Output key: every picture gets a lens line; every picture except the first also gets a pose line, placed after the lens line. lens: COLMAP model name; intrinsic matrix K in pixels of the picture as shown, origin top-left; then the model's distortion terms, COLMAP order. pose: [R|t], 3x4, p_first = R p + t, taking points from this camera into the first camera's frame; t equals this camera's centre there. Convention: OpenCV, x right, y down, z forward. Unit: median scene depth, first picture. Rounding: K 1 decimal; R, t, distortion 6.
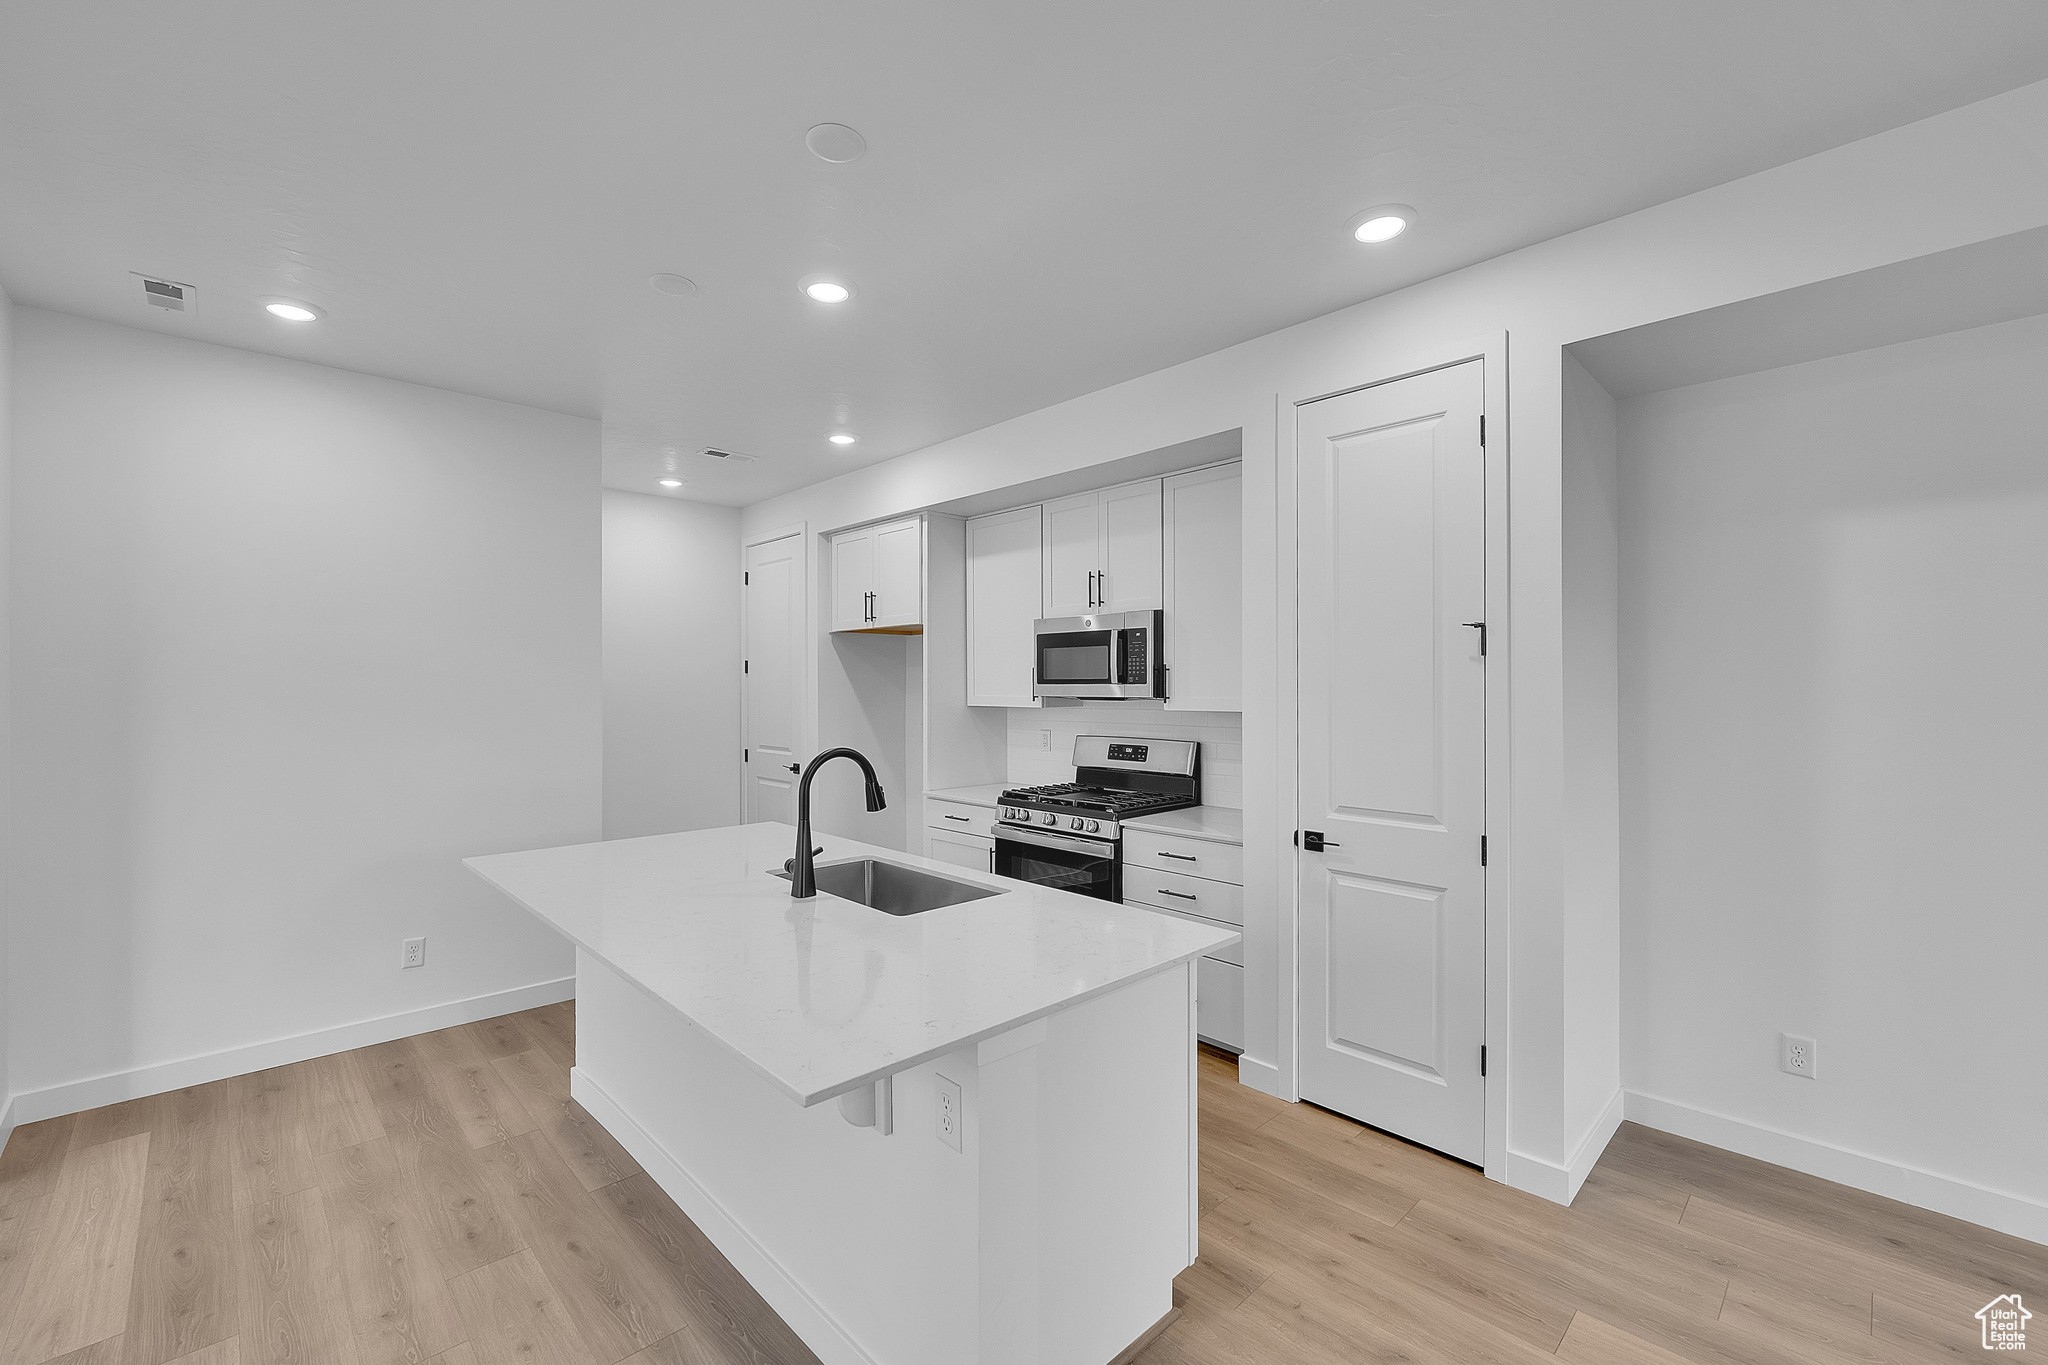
lens RADIAL K [[853.1, 0, 1027.2], [0, 853.1, 677.4], [0, 0, 1]] dist [-0.012163, -0.000272]
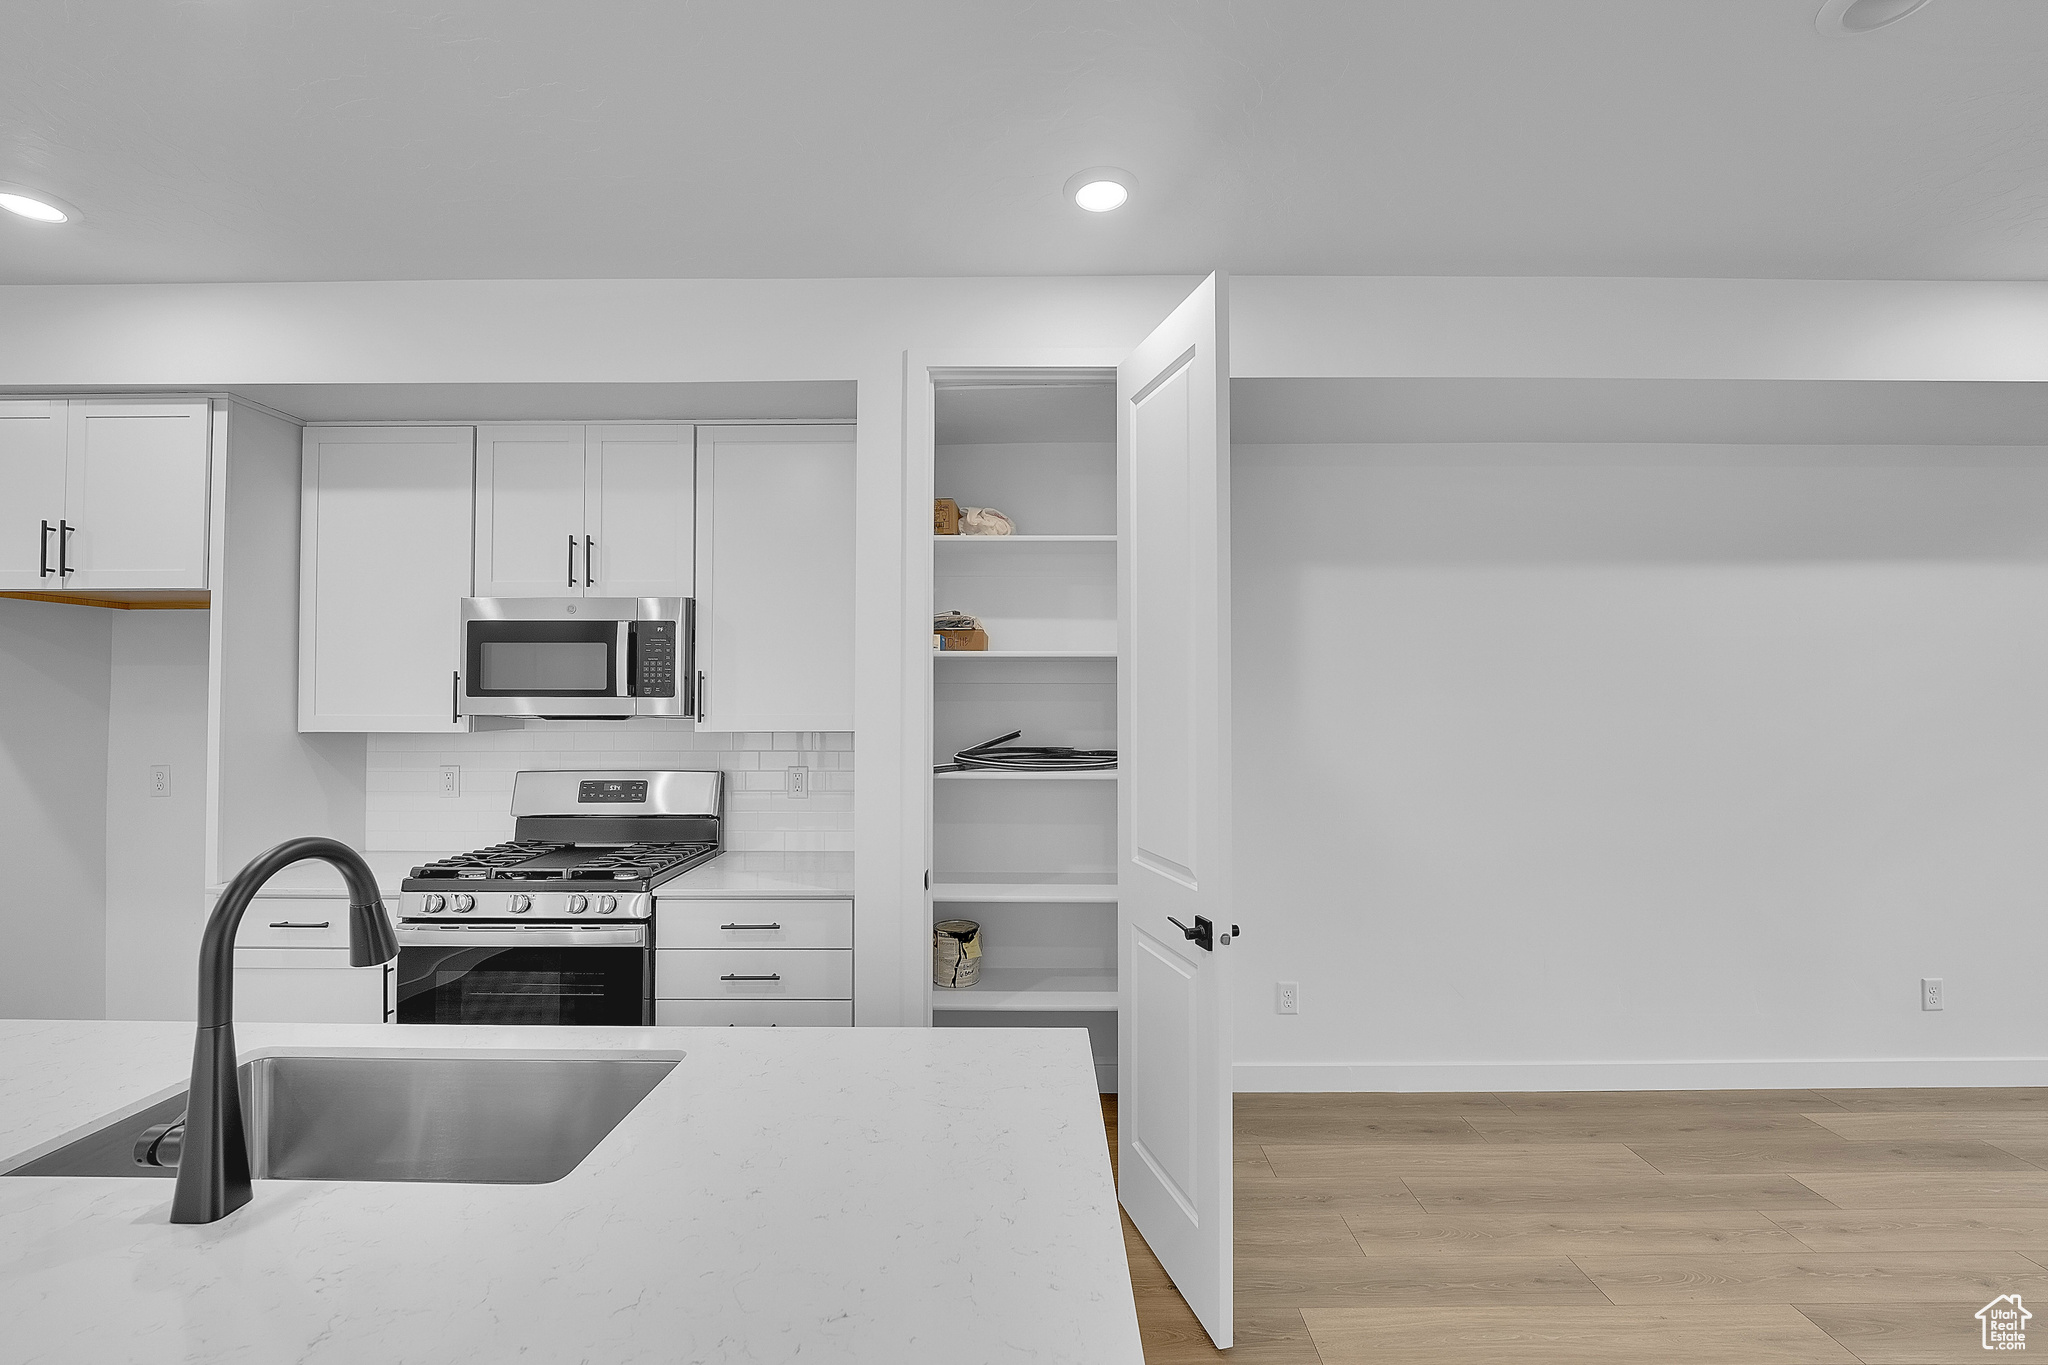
lens RADIAL K [[853.1, 0, 1027.2], [0, 853.1, 677.4], [0, 0, 1]] dist [-0.012163, -0.000272]
pose [[0.697112, 0.019316, 0.716702, -0.162798], [-0.008307, 0.999788, -0.018866, 0.001818], [-0.716915, 0.007198, 0.697124, 0.249678]]
